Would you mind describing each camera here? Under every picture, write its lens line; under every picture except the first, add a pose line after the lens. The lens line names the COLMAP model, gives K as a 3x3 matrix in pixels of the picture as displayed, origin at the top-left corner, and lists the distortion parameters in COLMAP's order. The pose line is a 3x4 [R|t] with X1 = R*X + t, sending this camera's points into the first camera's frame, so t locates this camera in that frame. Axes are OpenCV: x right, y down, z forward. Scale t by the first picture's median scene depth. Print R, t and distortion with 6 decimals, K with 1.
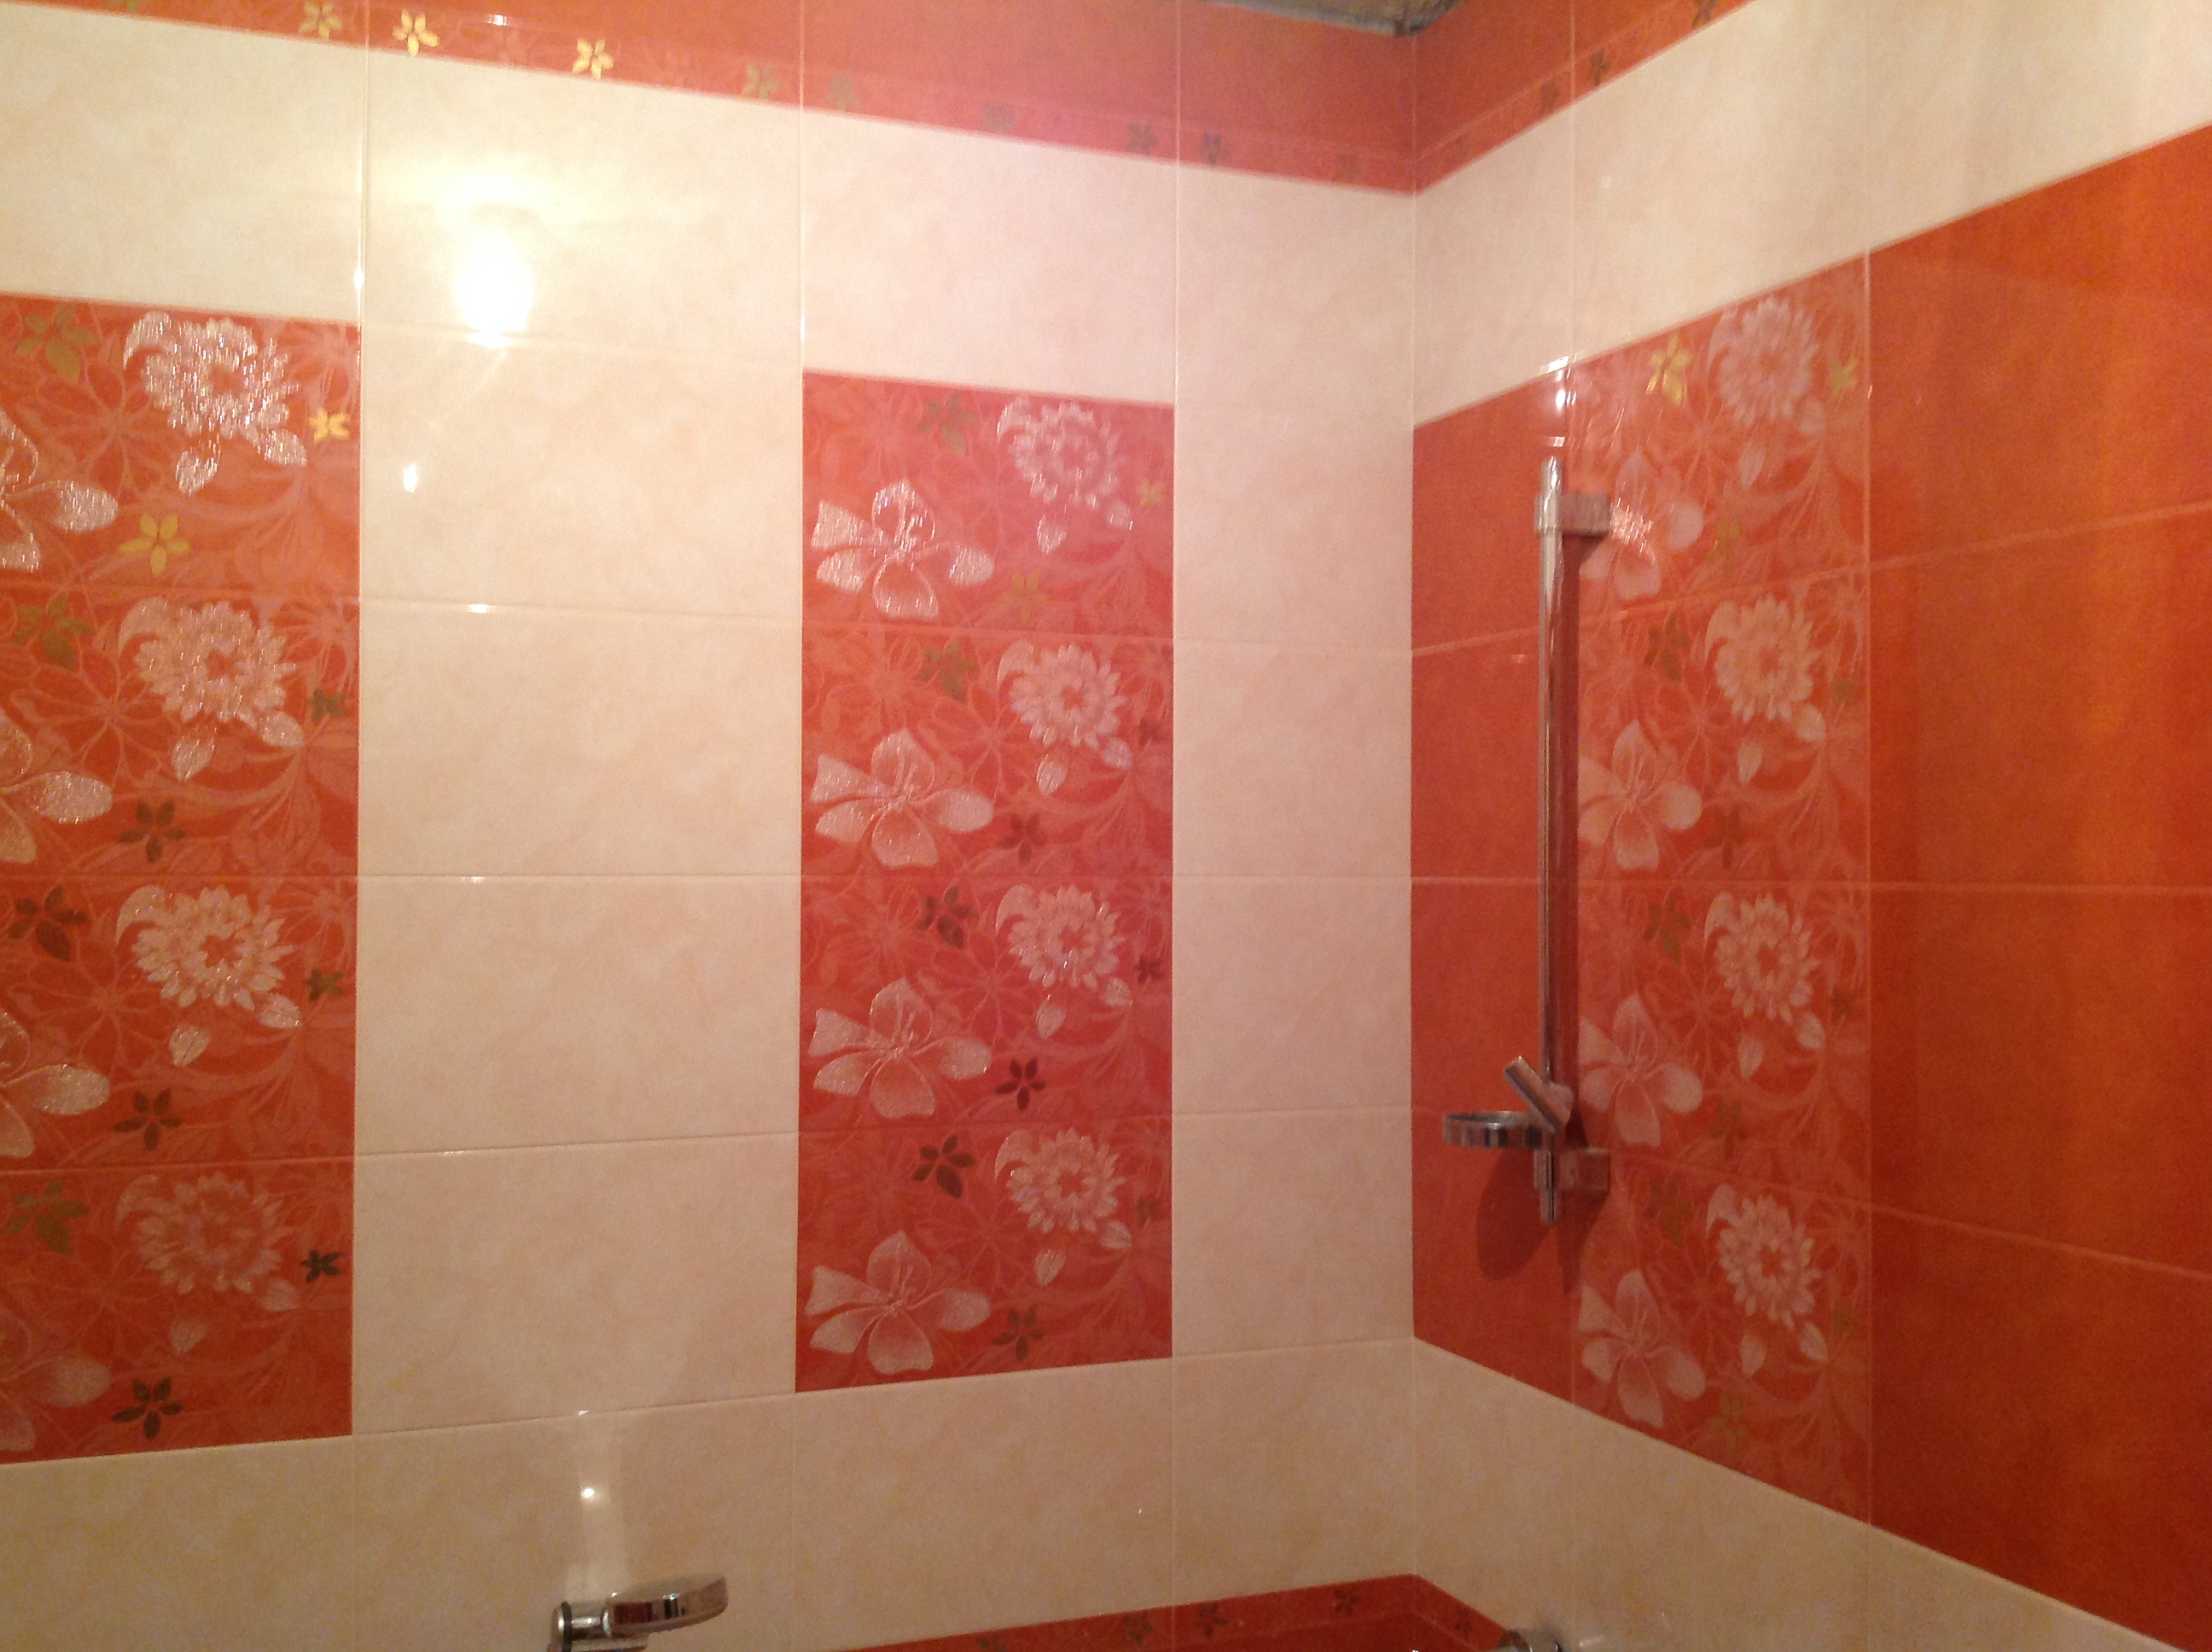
lens RADIAL K [[2201.7, 0, 1070.8], [0, 2201.7, 820.9], [0, 0, 1]] dist [0.257146, -0.787931]
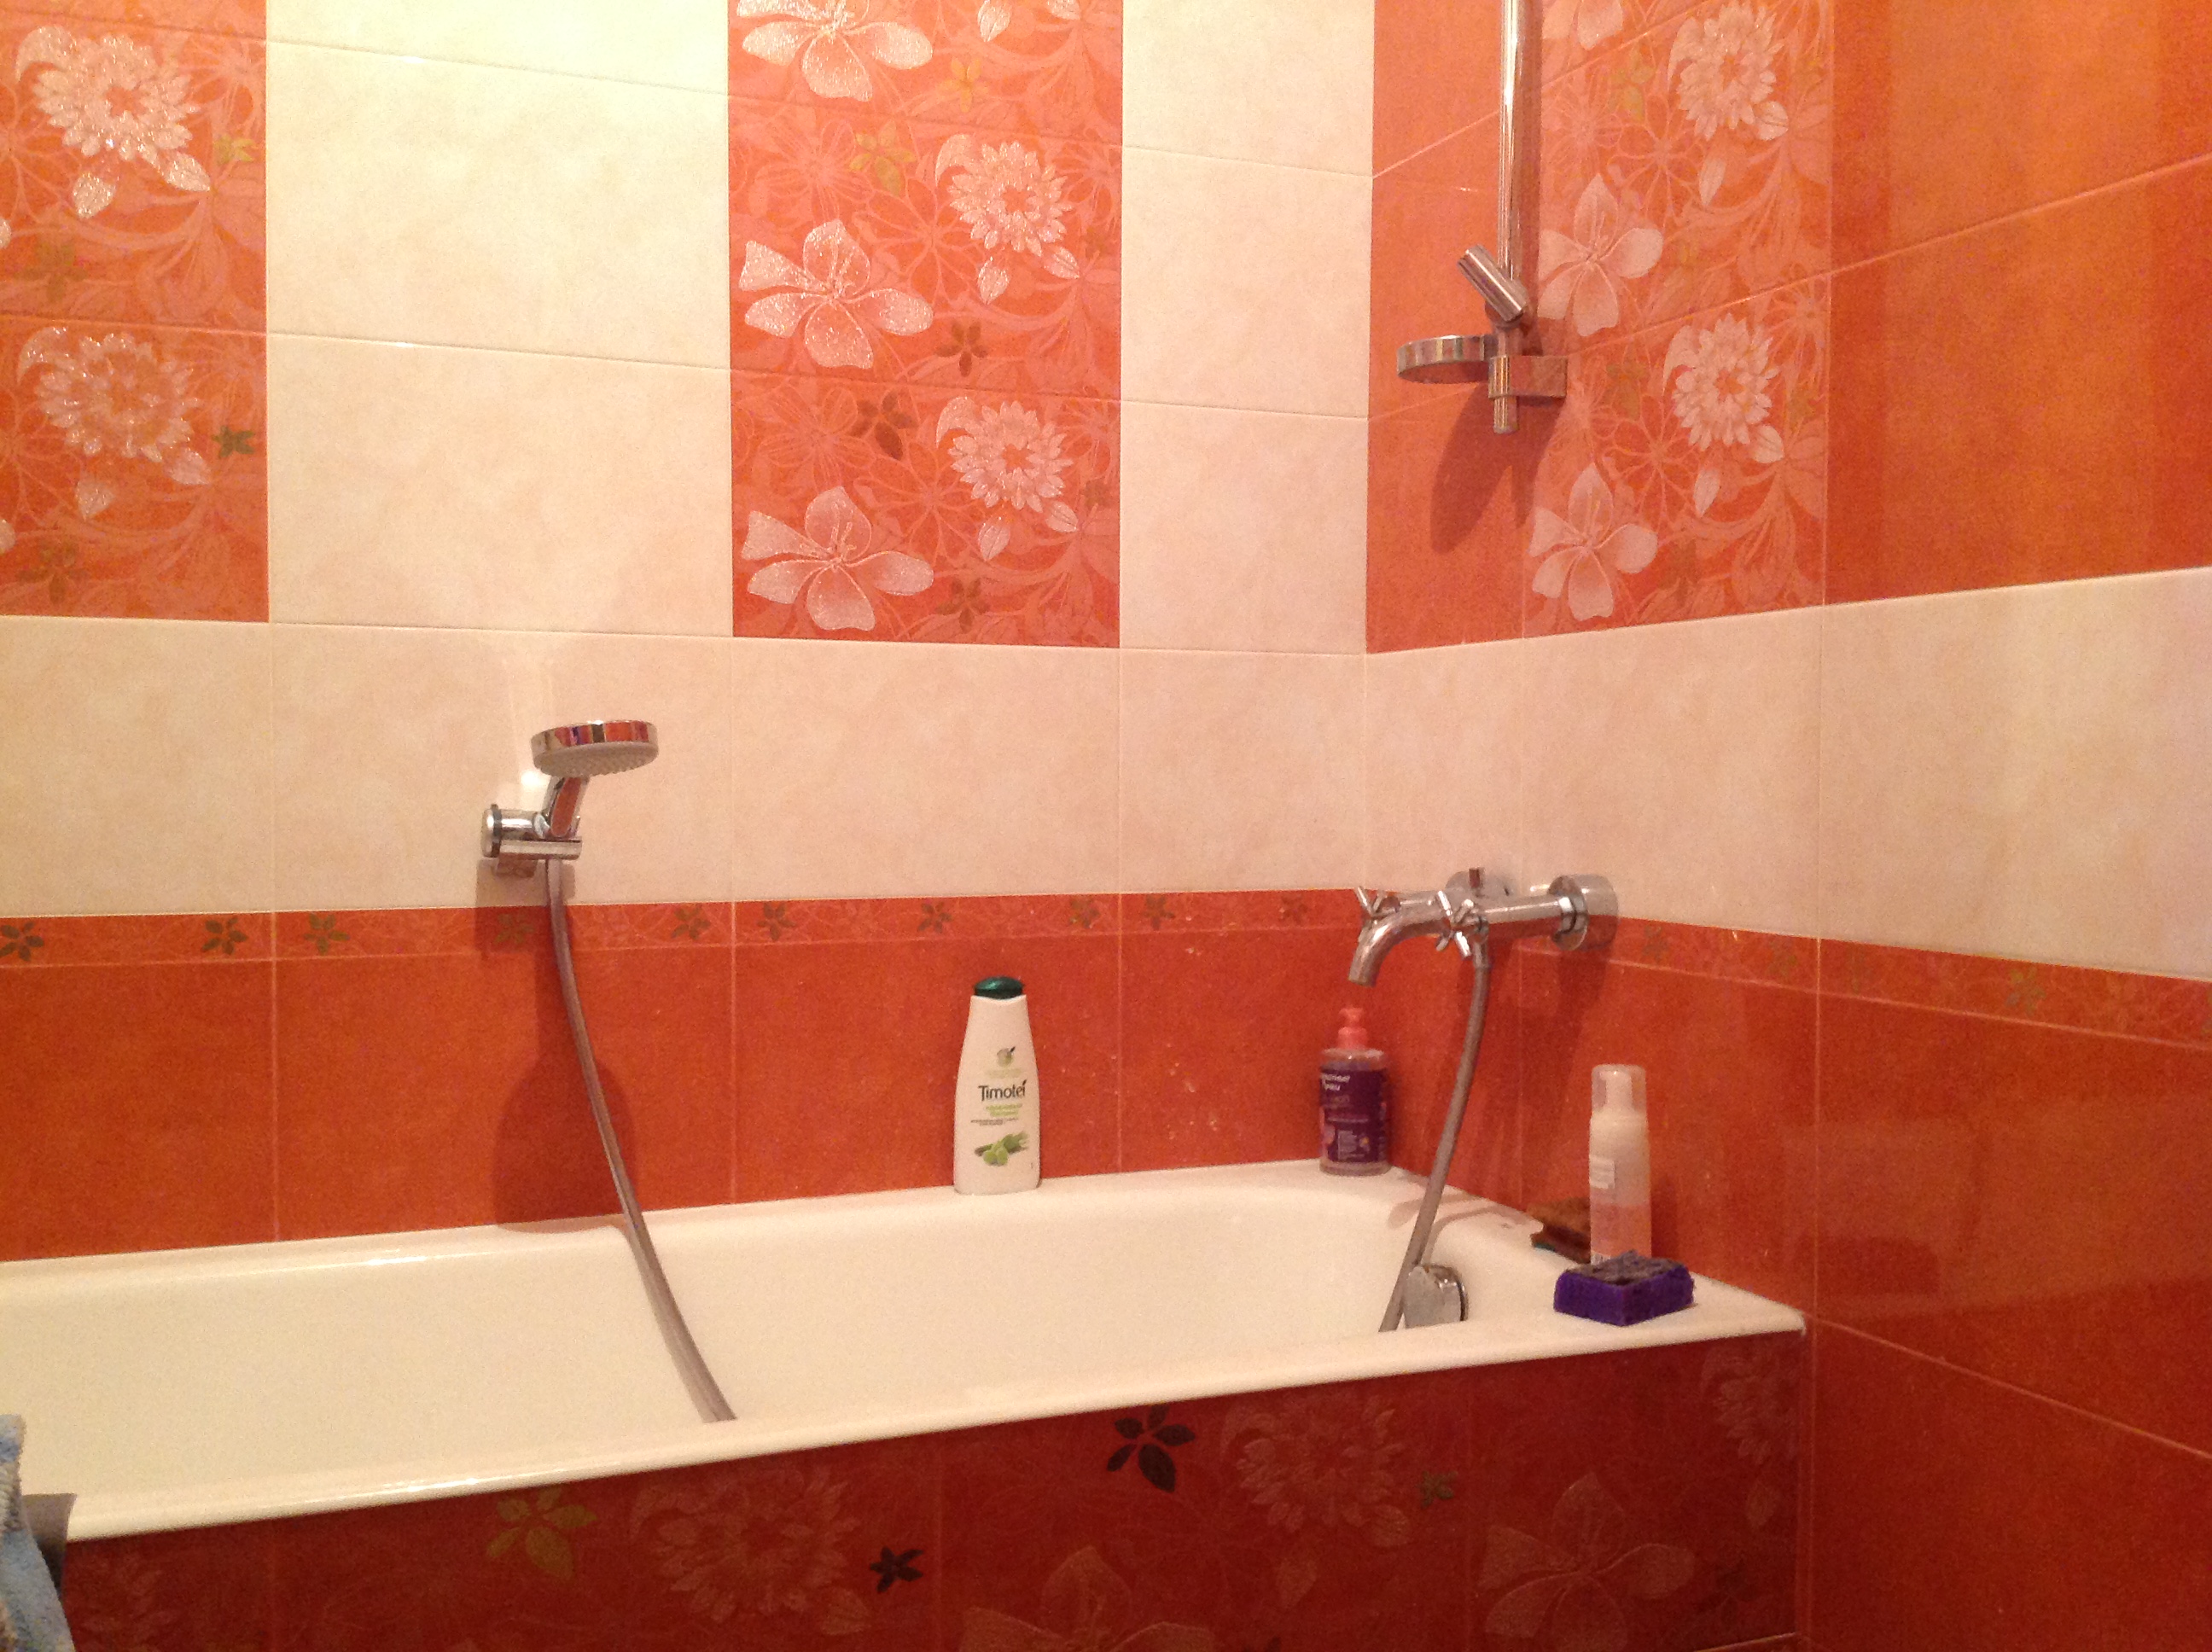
lens RADIAL K [[2276.6, 0, 1103.3], [0, 2276.6, 828.0], [0, 0, 1]] dist [0.130491, -0.413326]
pose [[0.999236, -0.001999, 0.039033, -0.000953], [-0.000209, 0.998404, 0.056478, 0.273396], [-0.039084, -0.056443, 0.997641, -0.003732]]
